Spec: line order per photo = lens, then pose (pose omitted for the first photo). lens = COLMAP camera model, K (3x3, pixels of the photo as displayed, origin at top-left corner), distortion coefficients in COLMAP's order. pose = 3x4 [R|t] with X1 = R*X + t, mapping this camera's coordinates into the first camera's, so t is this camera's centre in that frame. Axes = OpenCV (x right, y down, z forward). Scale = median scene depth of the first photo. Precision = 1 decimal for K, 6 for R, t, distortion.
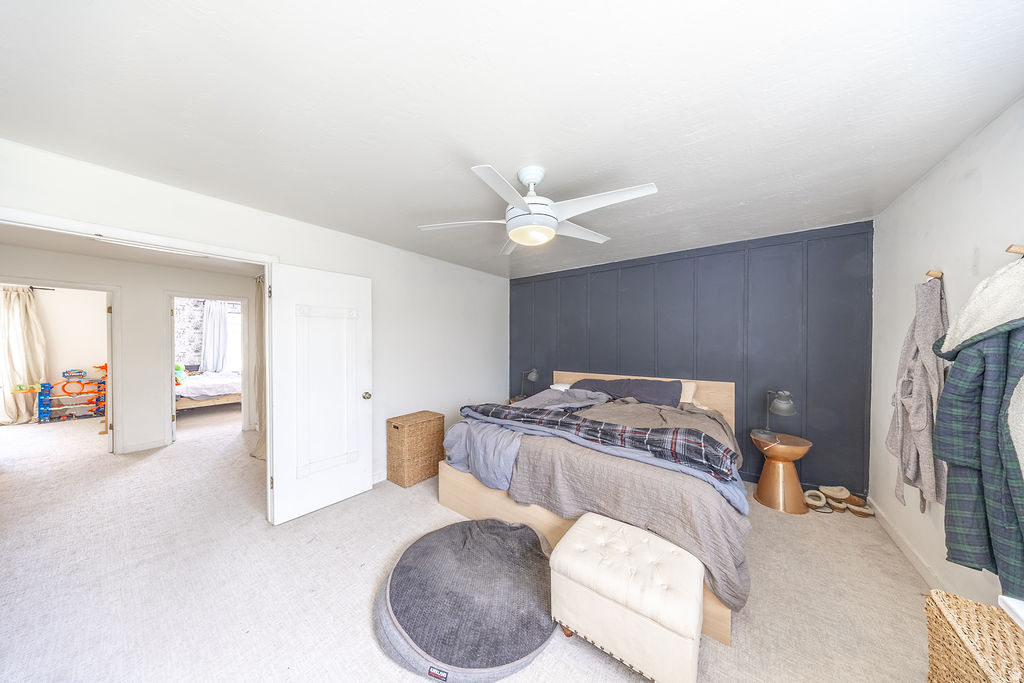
lens RADIAL K [[297.7, 0, 514.4], [0, 297.7, 340.8], [0, 0, 1]] dist [-0.003737, -0.000120]
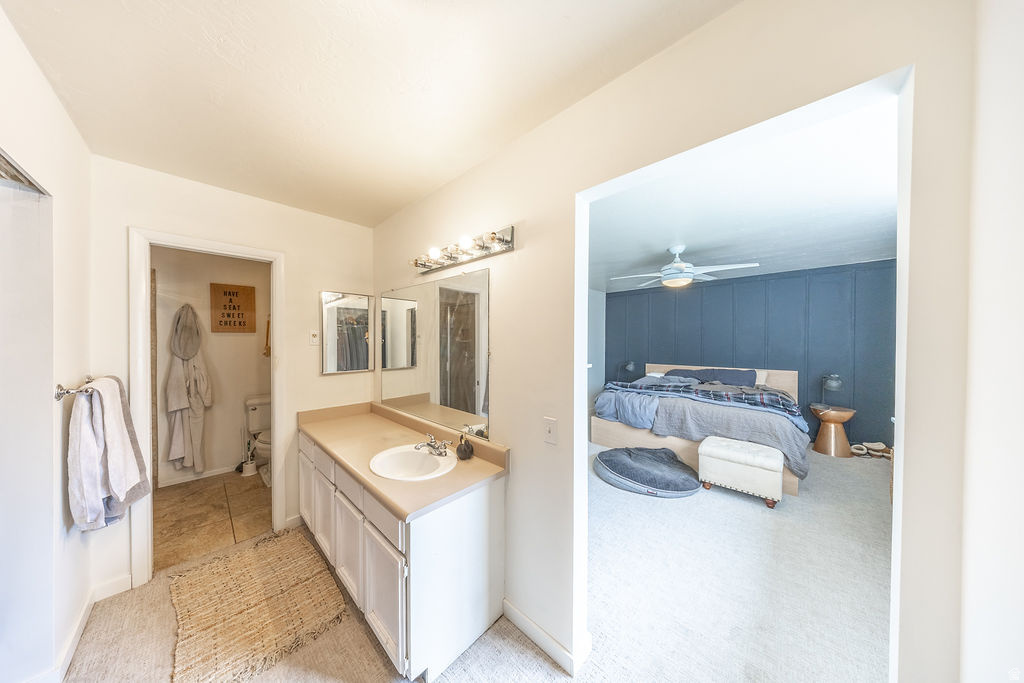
lens RADIAL K [[297.7, 0, 511.9], [0, 297.7, 341.3], [0, 0, 1]] dist [-0.003737, -0.000120]
pose [[0.992970, 0.003872, -0.118303, -0.534131], [-0.003693, 0.999992, 0.001733, 0.003730], [0.118309, -0.001284, 0.992976, -0.677703]]
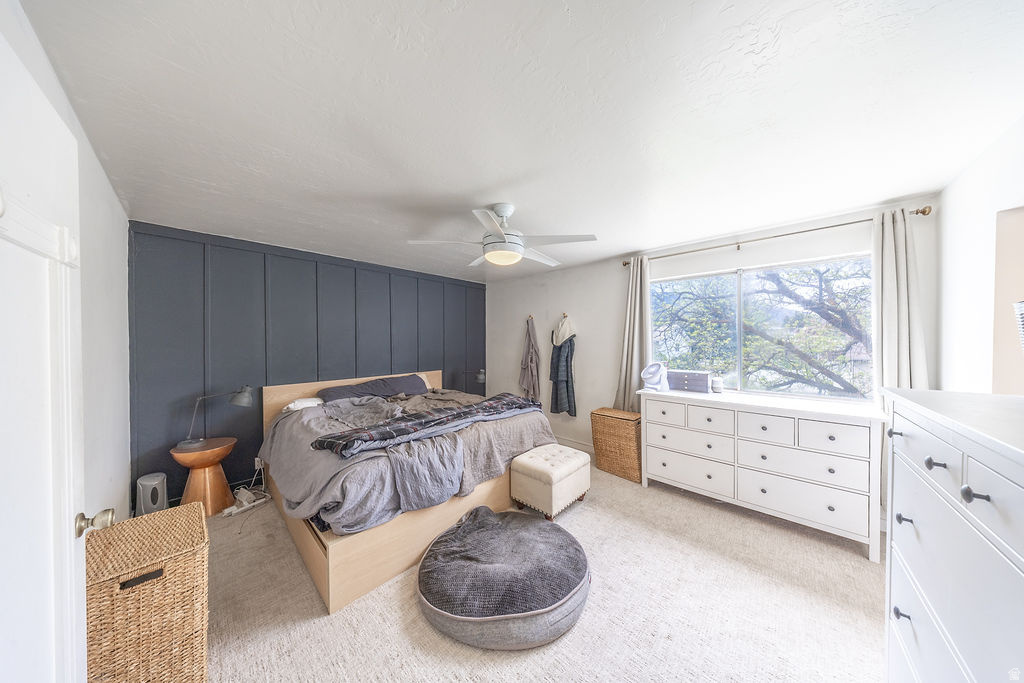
lens RADIAL K [[297.7, 0, 509.3], [0, 297.7, 343.3], [0, 0, 1]] dist [-0.003737, -0.000120]
pose [[0.100658, -0.003296, 0.994916, -0.880849], [0.004819, 0.999984, 0.002825, 0.001406], [-0.994909, 0.004510, 0.100672, 0.634659]]
